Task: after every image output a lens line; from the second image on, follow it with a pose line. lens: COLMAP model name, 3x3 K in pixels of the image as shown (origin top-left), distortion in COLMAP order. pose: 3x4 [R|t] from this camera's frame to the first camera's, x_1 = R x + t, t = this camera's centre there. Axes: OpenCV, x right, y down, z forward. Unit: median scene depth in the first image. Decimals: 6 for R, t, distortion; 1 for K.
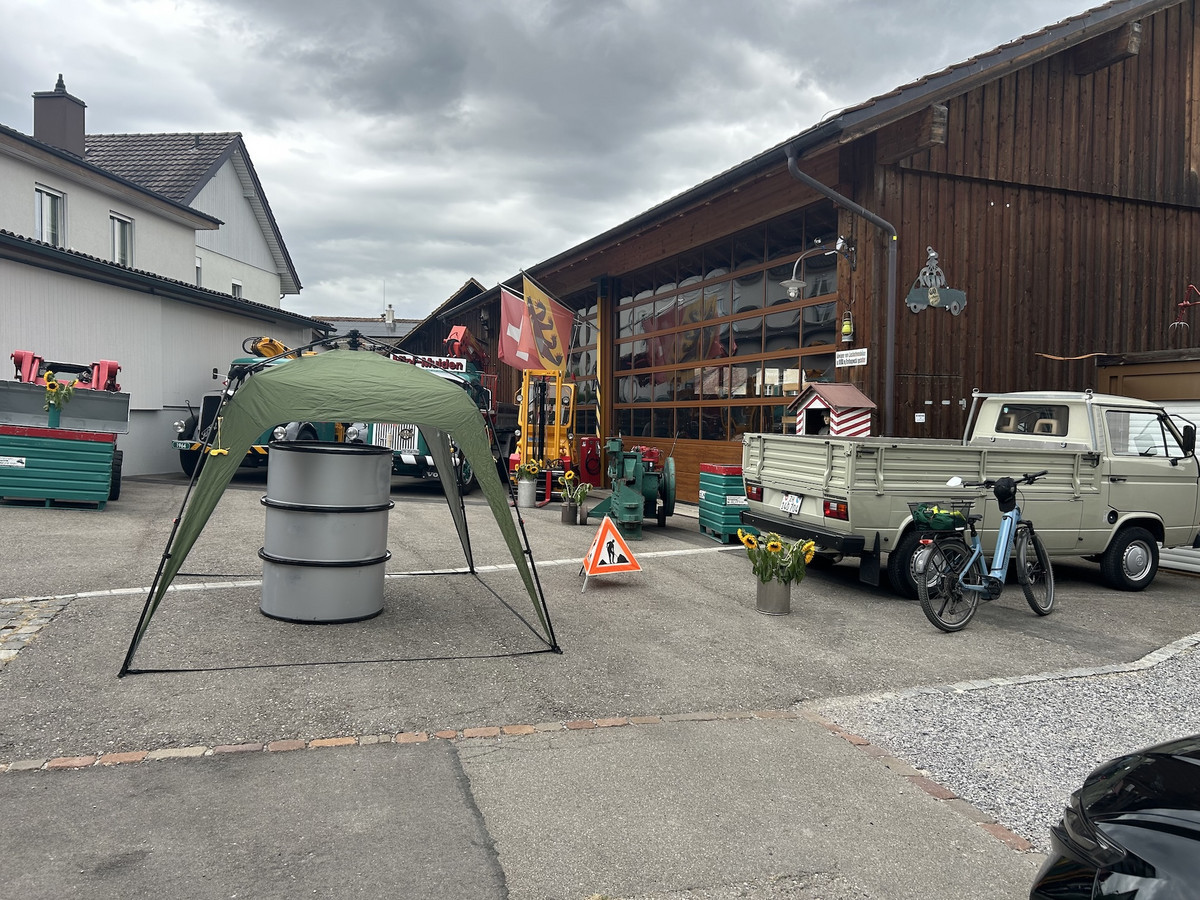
lens RADIAL K [[898.5, 0, 599.9], [0, 898.5, 448.2], [0, 0, 1]] dist [0.049150, -0.055844]
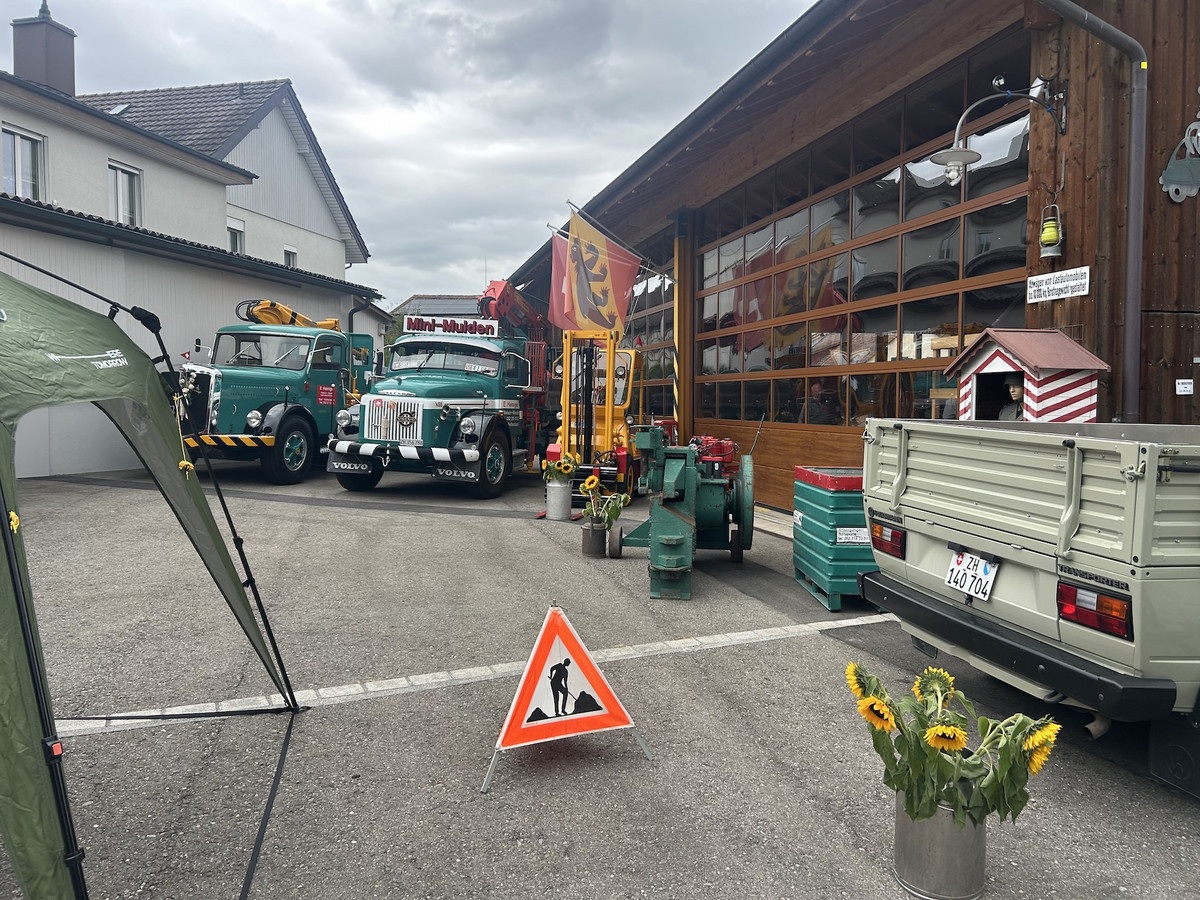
lens RADIAL K [[898.5, 0, 611.9], [0, 898.5, 436.1], [0, 0, 1]] dist [0.049150, -0.055844]
pose [[0.992333, -0.005167, -0.123489, 0.049698], [0.006333, 0.999939, 0.009059, -0.007667], [0.123434, -0.009772, 0.992305, 0.292904]]
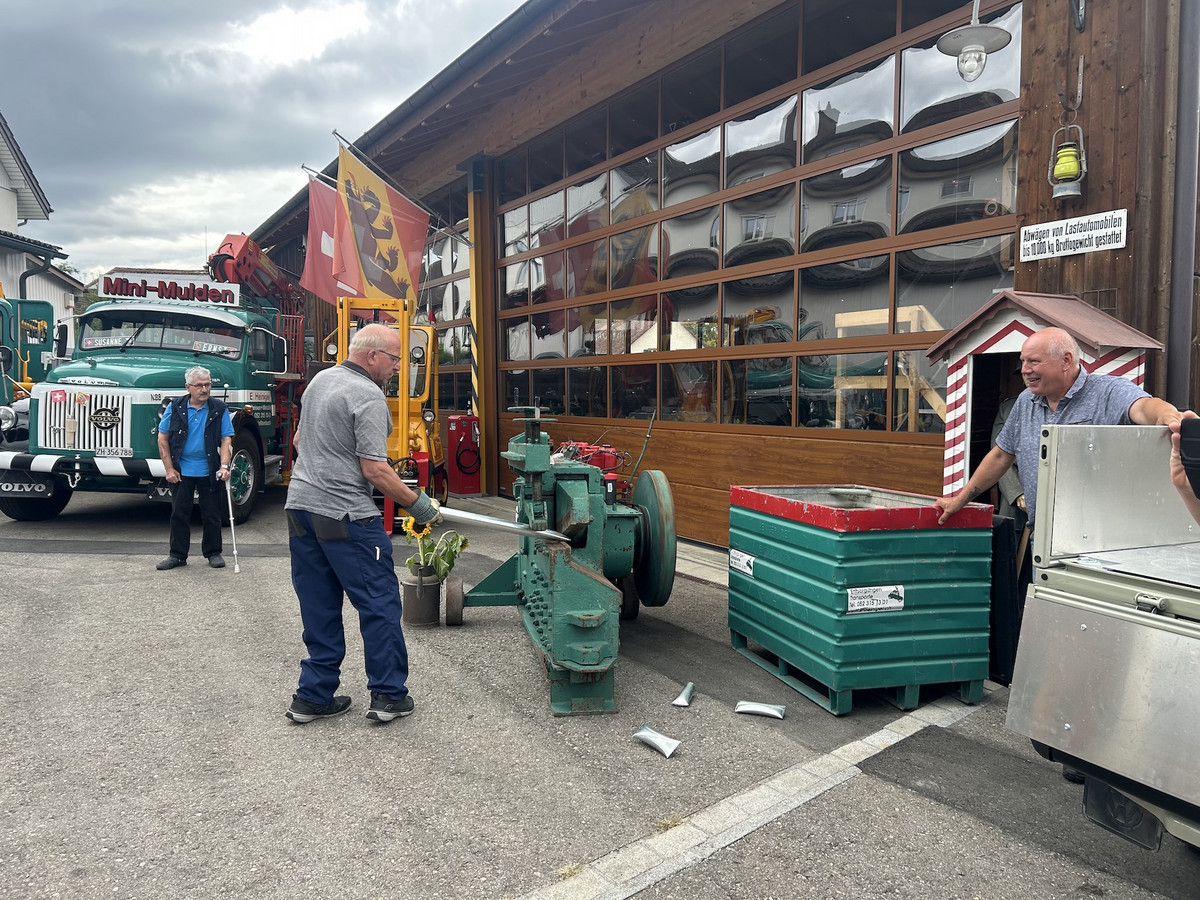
lens RADIAL K [[898.5, 0, 609.2], [0, 898.5, 448.2], [0, 0, 1]] dist [0.049150, -0.055844]
pose [[0.987854, -0.021622, 0.153870, -0.008245], [0.016245, 0.999216, 0.036114, -0.013578], [-0.154531, -0.033176, 0.987431, 0.459308]]
